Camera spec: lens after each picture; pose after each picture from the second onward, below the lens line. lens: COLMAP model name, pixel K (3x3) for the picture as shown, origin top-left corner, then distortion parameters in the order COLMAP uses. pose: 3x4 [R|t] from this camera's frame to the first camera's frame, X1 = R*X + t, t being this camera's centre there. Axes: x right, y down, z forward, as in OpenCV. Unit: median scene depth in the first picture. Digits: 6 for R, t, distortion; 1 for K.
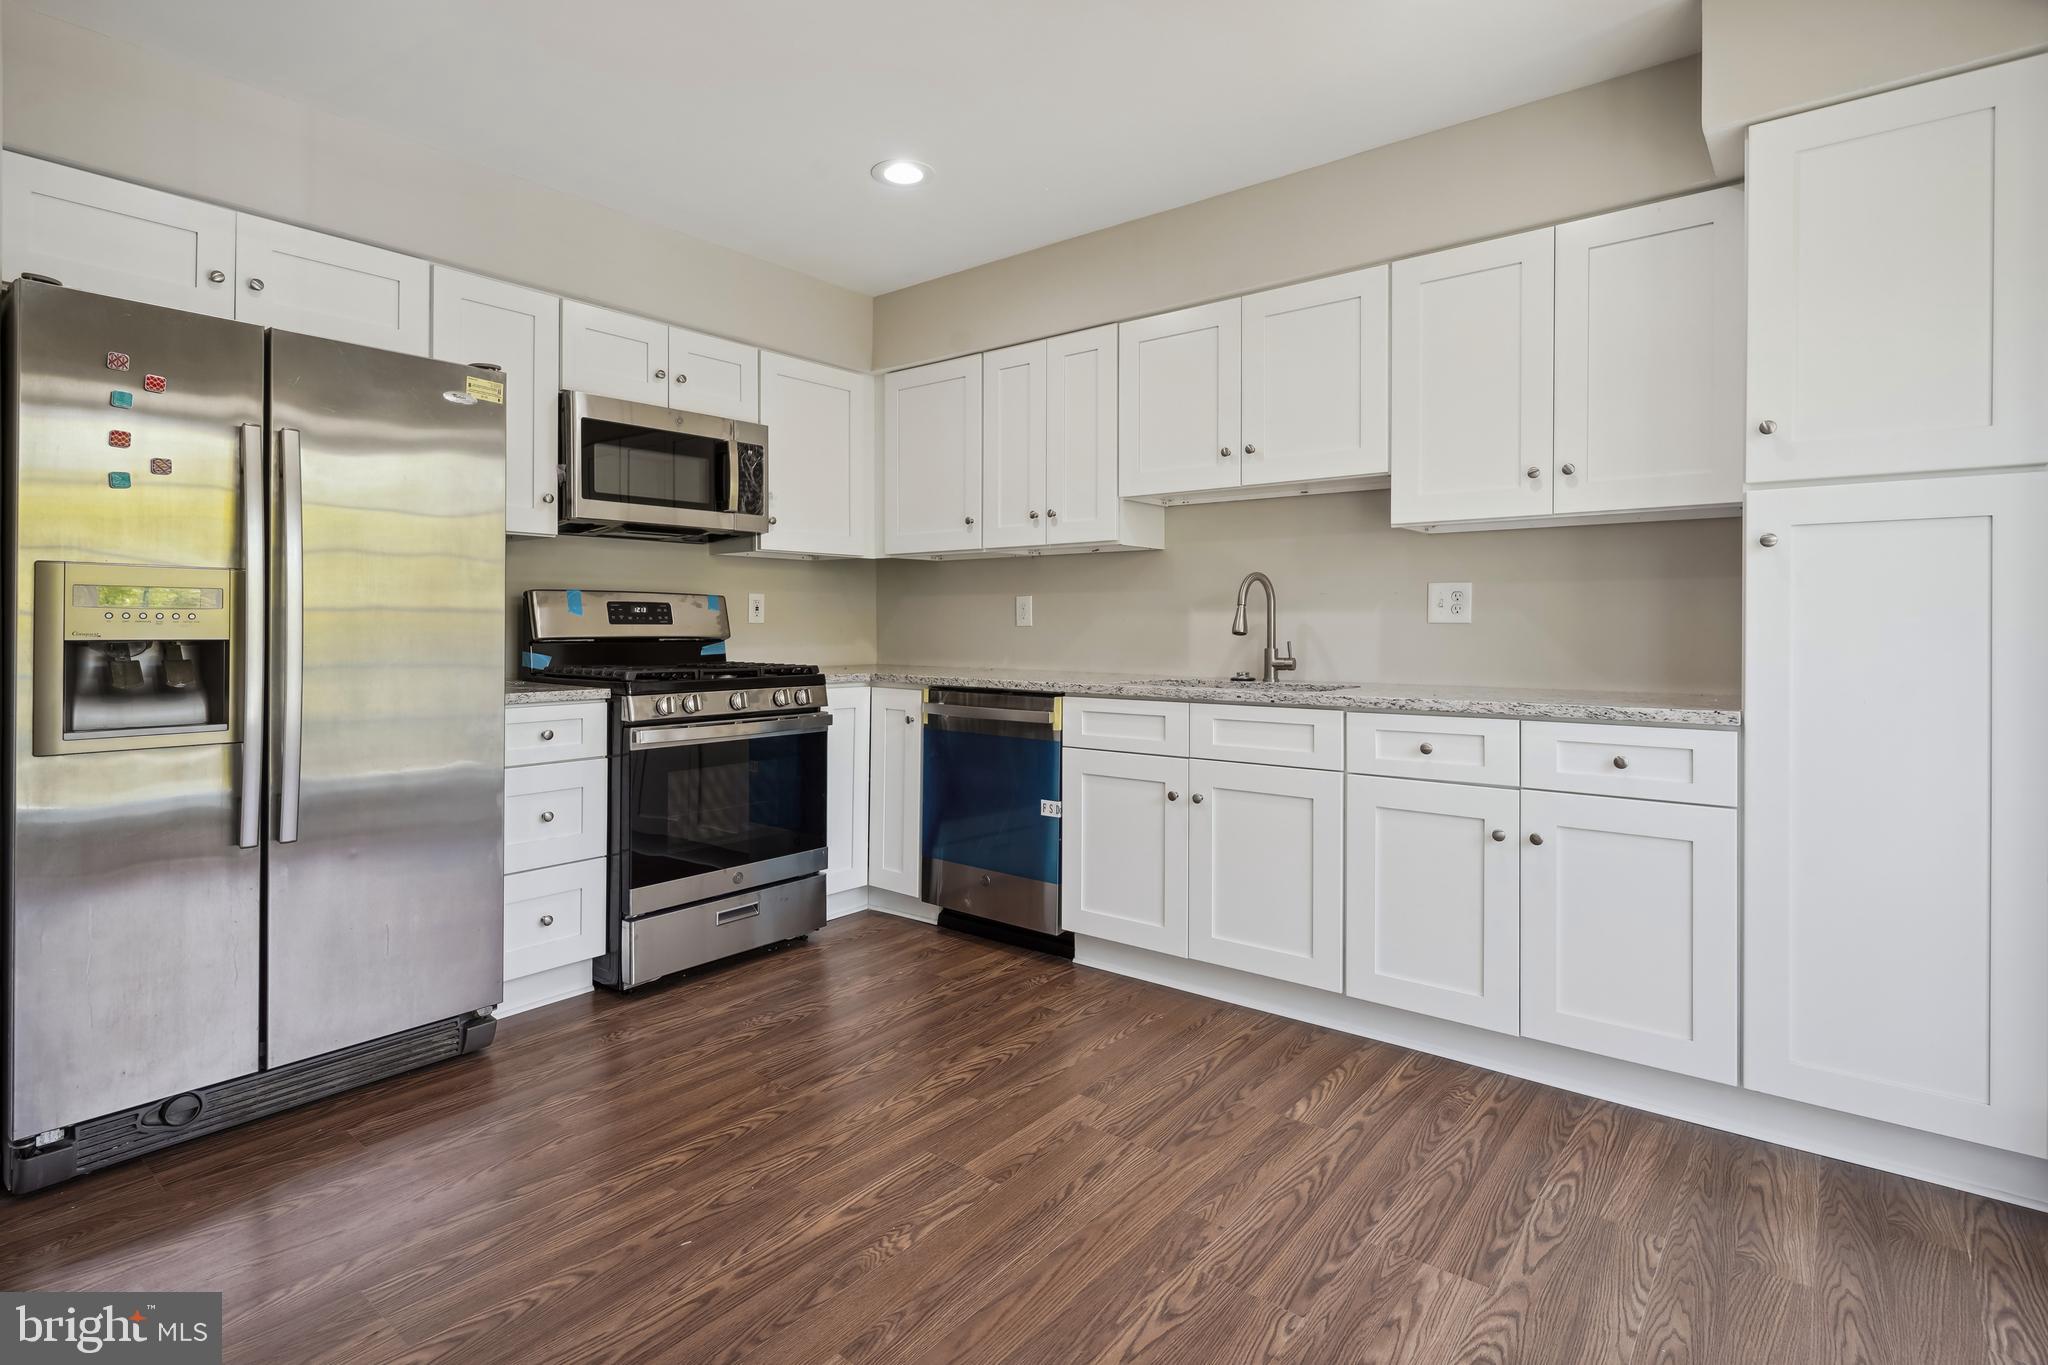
lens RADIAL K [[998.0, 0, 997.3], [0, 998.0, 610.0], [0, 0, 1]] dist [-0.001887, 0.002613]
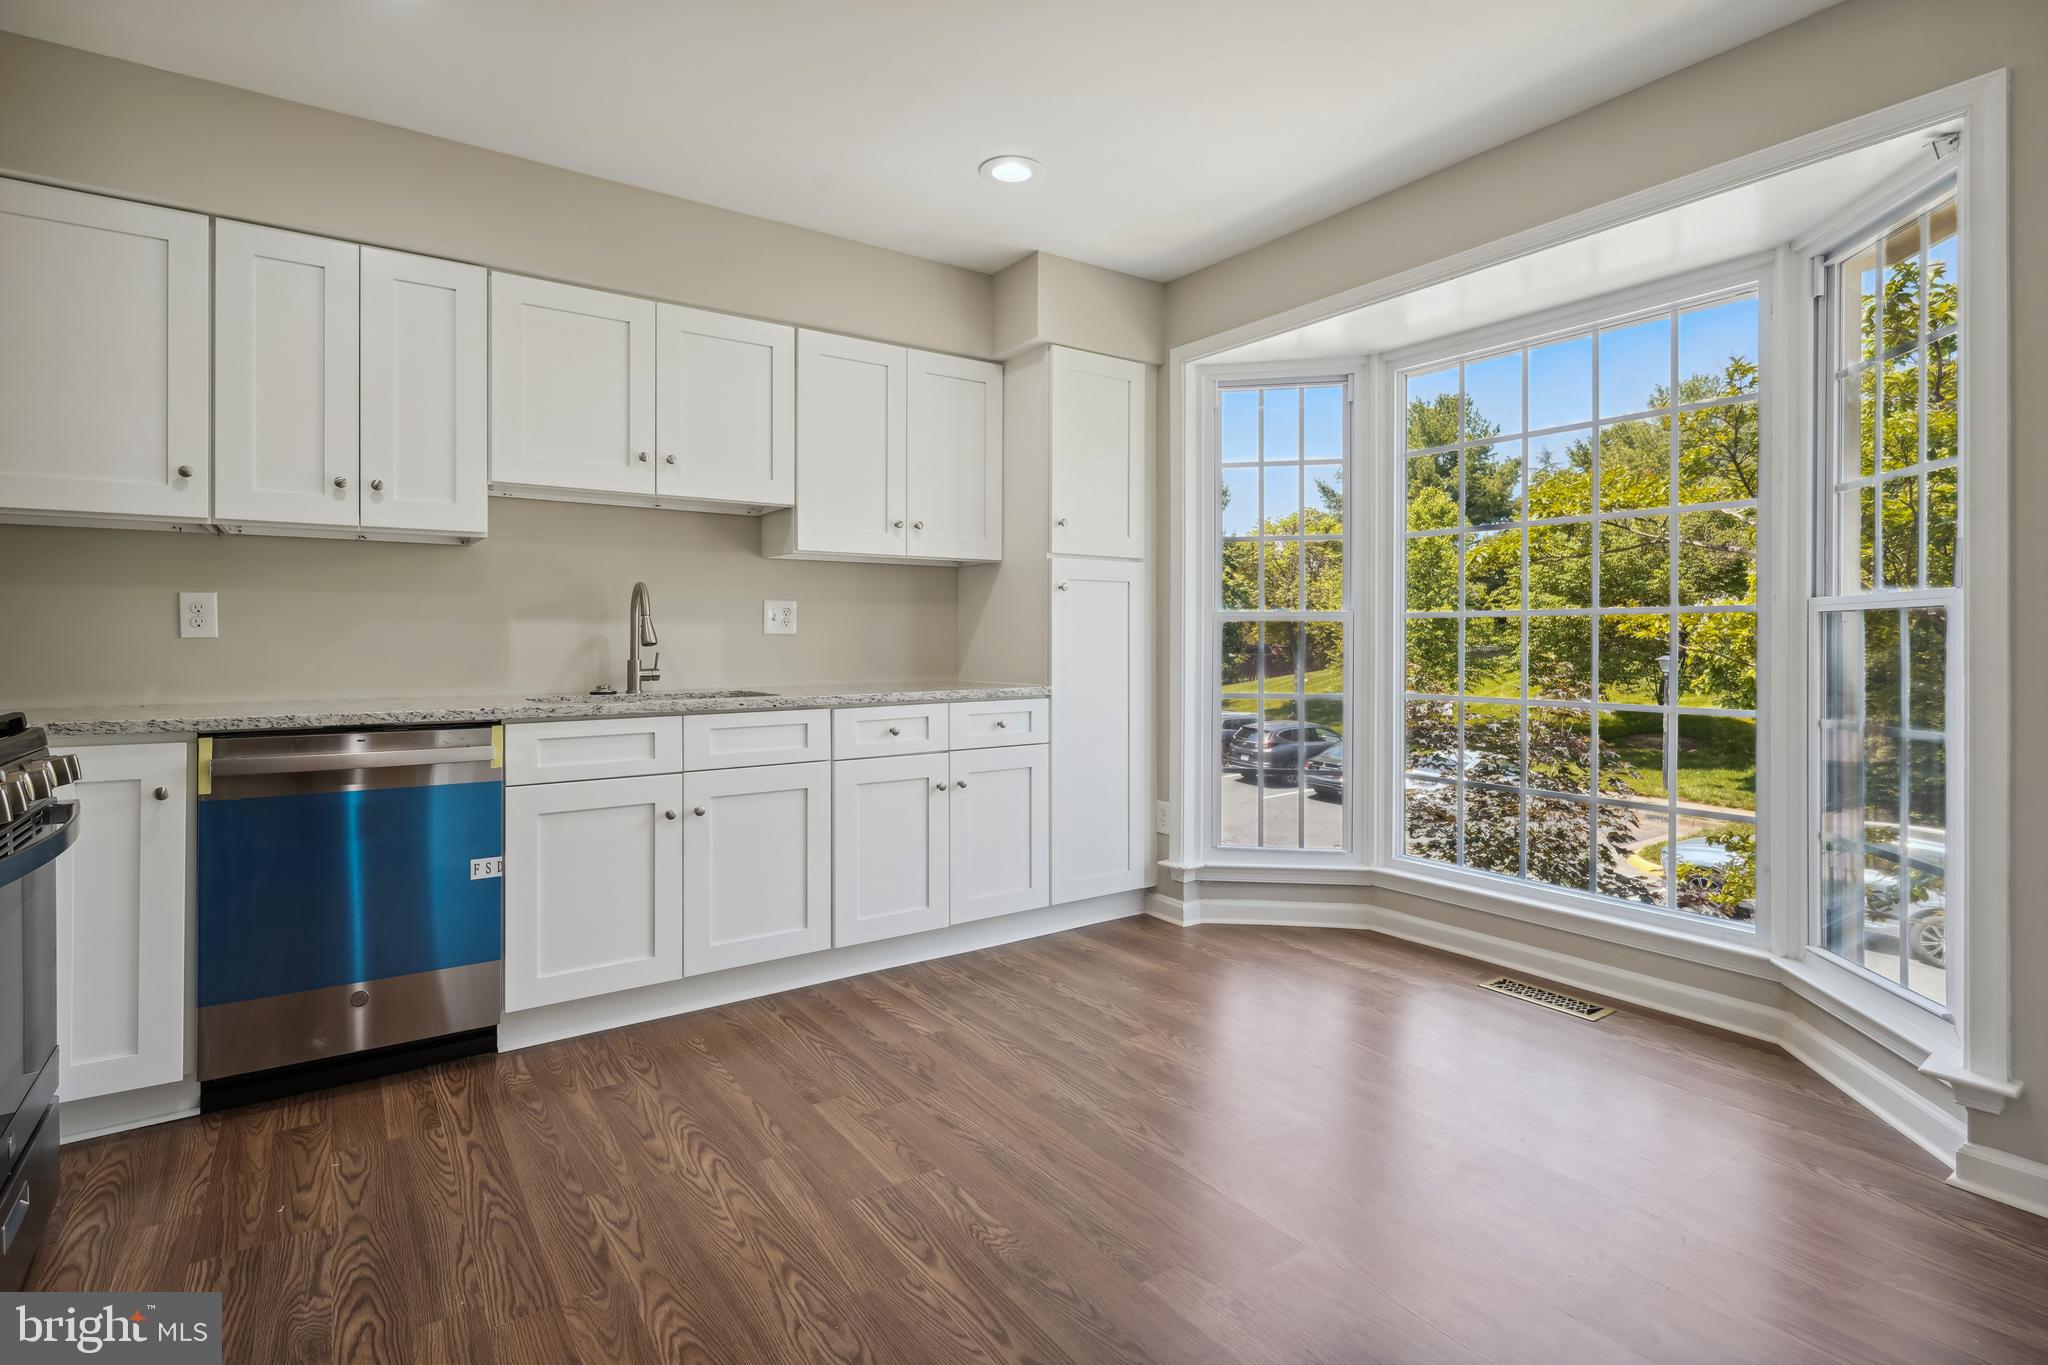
lens RADIAL K [[998.0, 0, 1007.0], [0, 998.0, 628.6], [0, 0, 1]] dist [-0.001887, 0.002613]
pose [[0.277914, 0.005254, 0.960592, -0.716789], [-0.014827, 0.999889, -0.001180, 0.004729], [-0.960492, -0.013915, 0.277961, 0.467286]]
